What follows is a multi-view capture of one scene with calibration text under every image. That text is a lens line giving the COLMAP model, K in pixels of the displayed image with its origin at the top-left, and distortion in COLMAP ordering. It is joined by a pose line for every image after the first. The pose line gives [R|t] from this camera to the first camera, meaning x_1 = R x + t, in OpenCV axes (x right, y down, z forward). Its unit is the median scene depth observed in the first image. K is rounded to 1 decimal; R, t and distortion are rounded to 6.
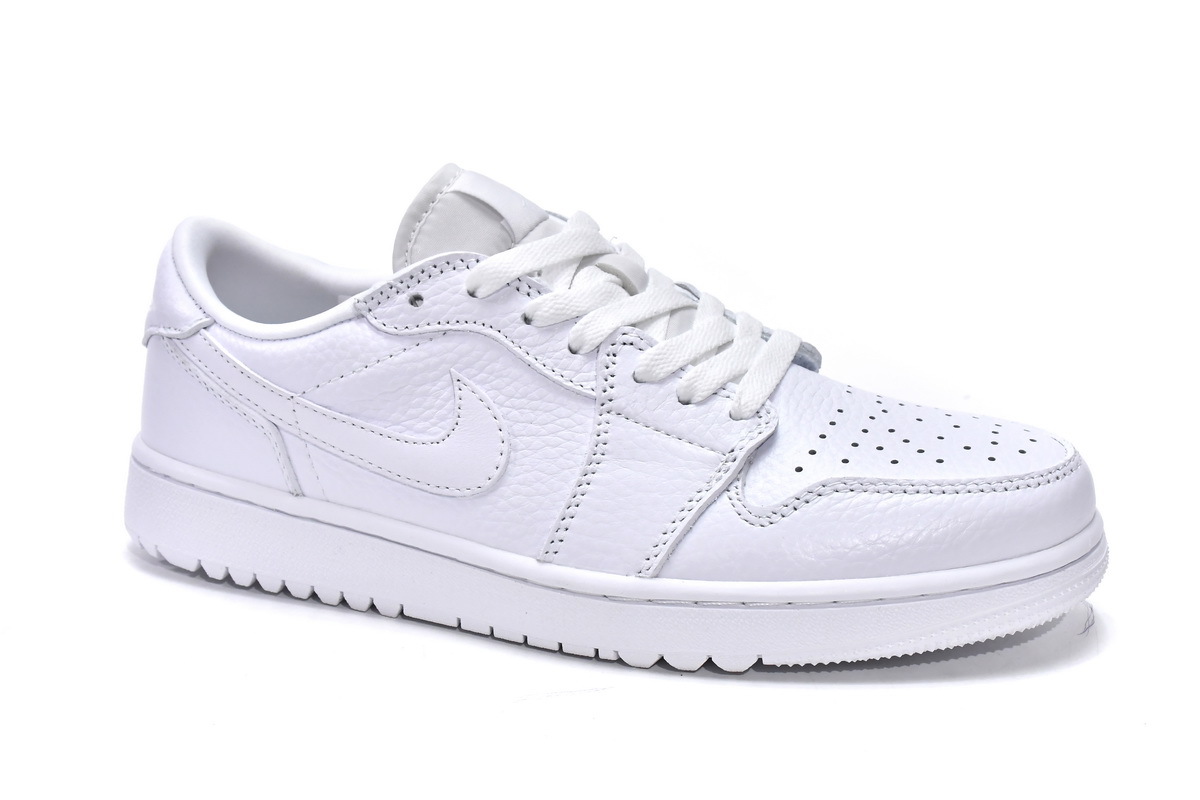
lens RADIAL K [[1550.1, 0, 600.0], [0, 1550.1, 400.0], [0, 0, 1]] dist [-0.015961, 0.007710]
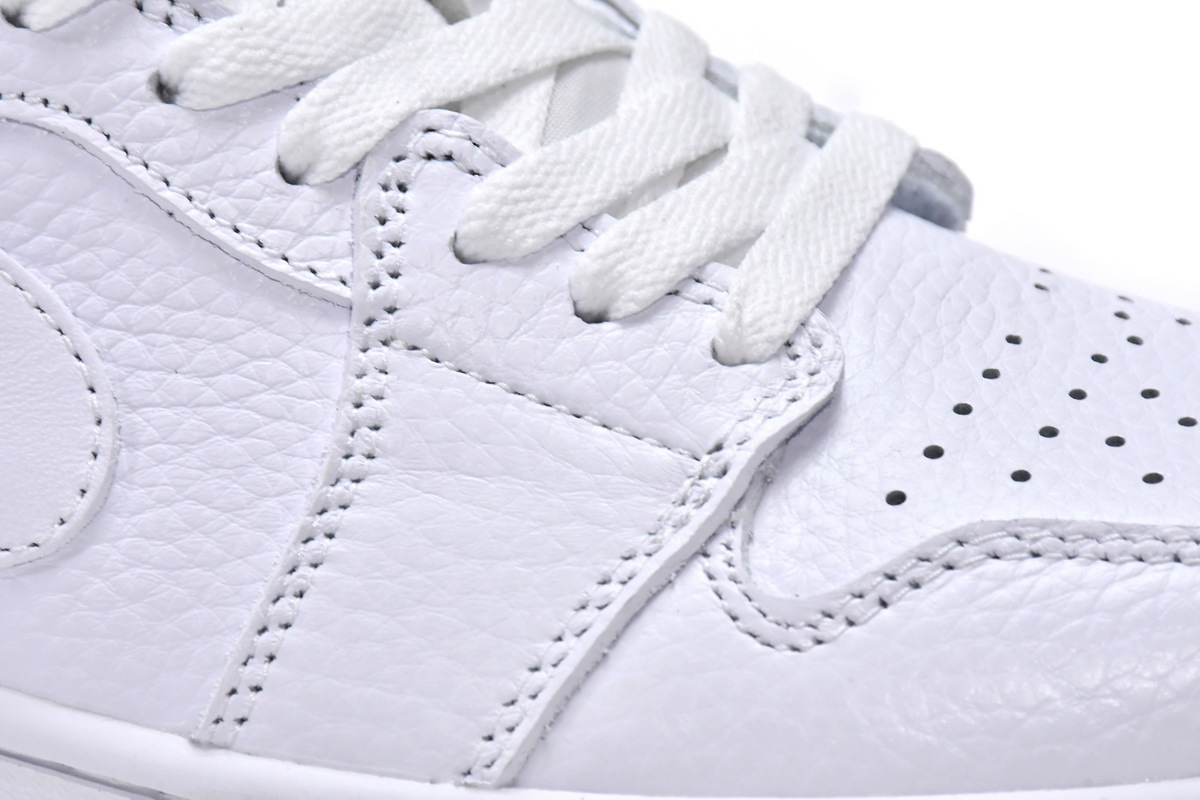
lens RADIAL K [[4762.5, 0, 600.0], [0, 4762.5, 400.0], [0, 0, 1]] dist [-0.008370, 4.060265]
pose [[0.998967, 0.002483, 0.045380, 0.005011], [-0.003692, 0.999640, 0.026567, -0.008765], [-0.045298, -0.026707, 0.998616, -0.137069]]
